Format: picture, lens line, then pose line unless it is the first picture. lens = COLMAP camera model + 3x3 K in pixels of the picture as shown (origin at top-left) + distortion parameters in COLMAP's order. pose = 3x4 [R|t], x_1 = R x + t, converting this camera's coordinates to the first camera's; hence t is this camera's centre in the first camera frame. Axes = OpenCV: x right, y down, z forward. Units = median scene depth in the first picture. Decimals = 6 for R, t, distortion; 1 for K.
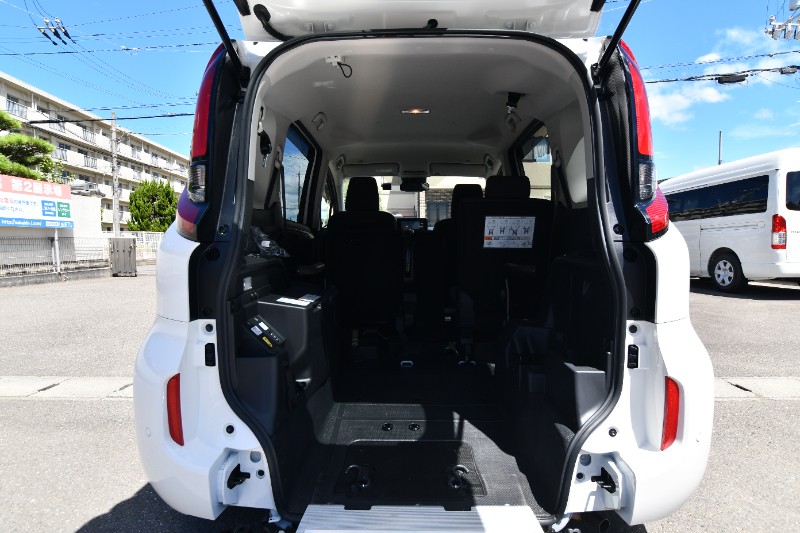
lens RADIAL K [[432.9, 0, 405.5], [0, 432.9, 268.2], [0, 0, 1]] dist [0.007467, 0.000665]
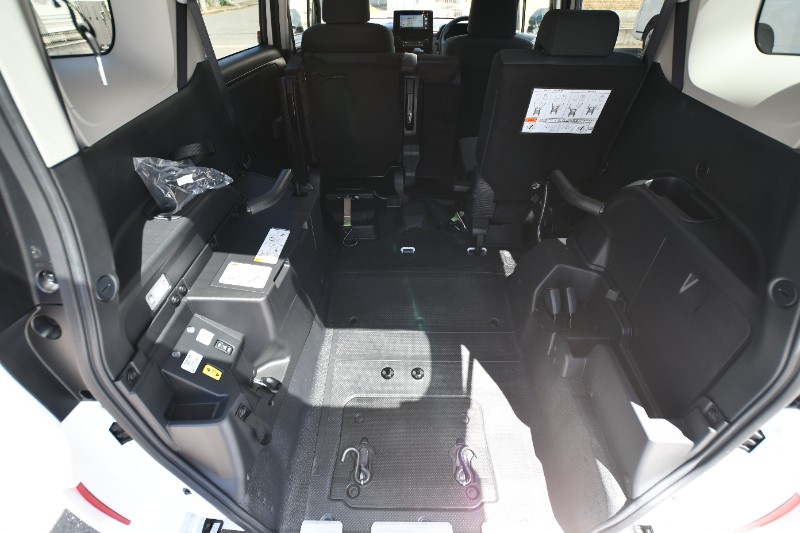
lens RADIAL K [[384.6, 0, 402.4], [0, 384.6, 268.4], [0, 0, 1]] dist [-0.015549, 0.002052]
pose [[0.999996, 0.001168, -0.002557, -0.006175], [0.000407, 0.839944, 0.542674, -0.173711], [0.002782, -0.542673, 0.839940, 0.326053]]
